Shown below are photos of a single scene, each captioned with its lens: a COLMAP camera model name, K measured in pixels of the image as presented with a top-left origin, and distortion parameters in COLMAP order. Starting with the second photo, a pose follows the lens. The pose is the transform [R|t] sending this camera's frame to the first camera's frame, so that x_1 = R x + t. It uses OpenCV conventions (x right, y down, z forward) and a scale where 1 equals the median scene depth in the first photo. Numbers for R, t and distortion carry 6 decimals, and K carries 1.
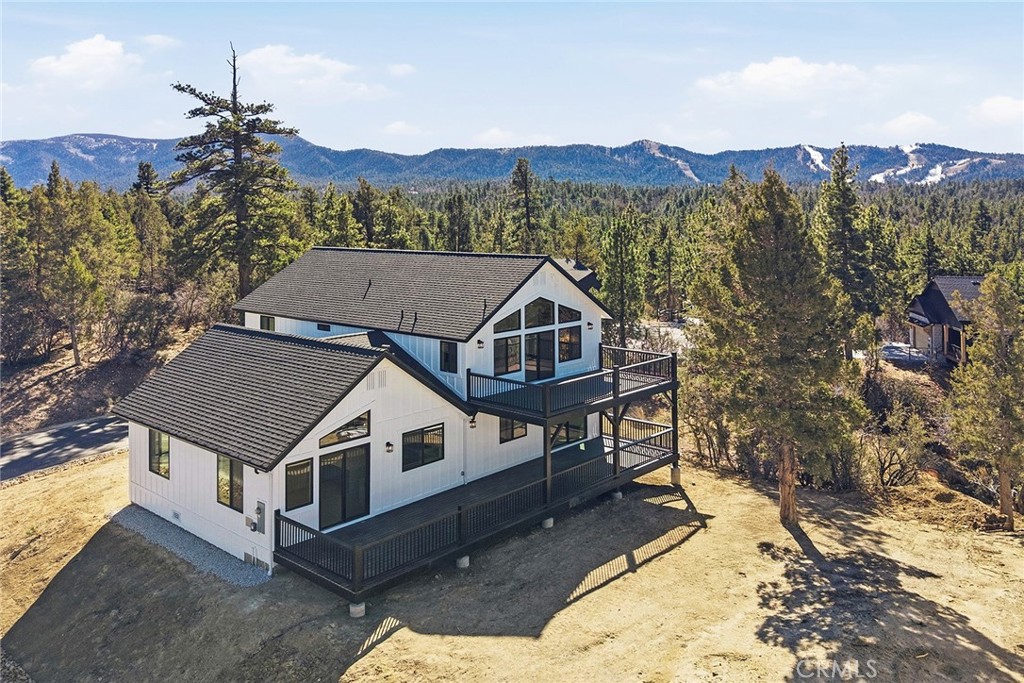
lens RADIAL K [[720.1, 0, 471.7], [0, 720.1, 302.5], [0, 0, 1]] dist [0.009474, -0.005801]
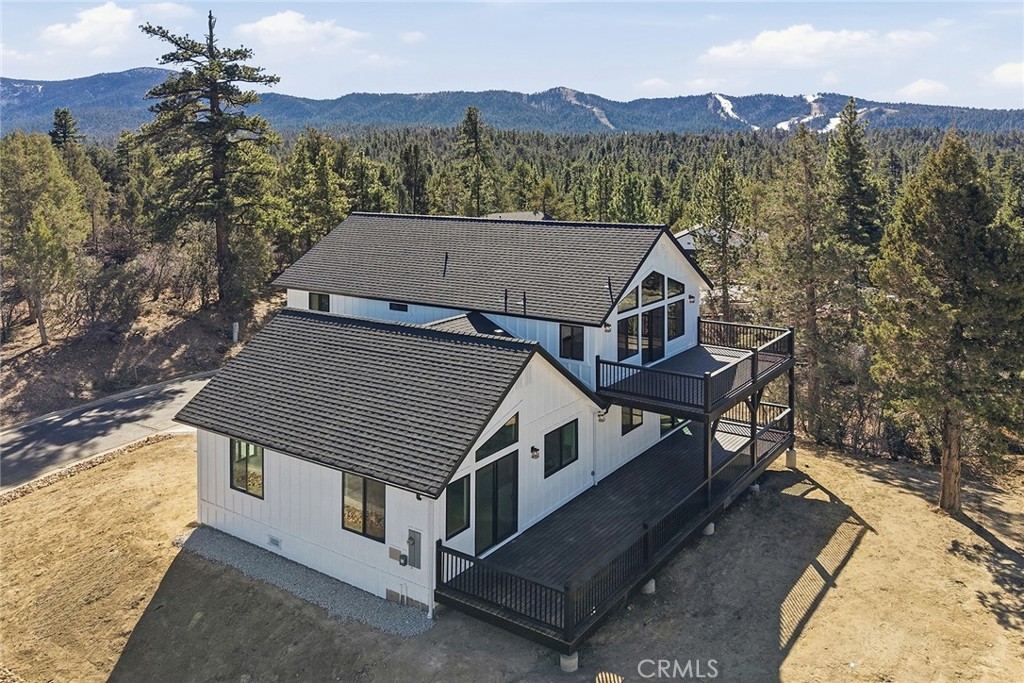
lens RADIAL K [[728.0, 0, 468.4], [0, 728.0, 253.5], [0, 0, 1]] dist [0.008063, -0.002672]
pose [[0.993436, -0.016190, 0.113242, -0.231129], [0.015612, 0.999860, 0.005992, -0.037120], [-0.113323, -0.004185, 0.993549, 0.106127]]
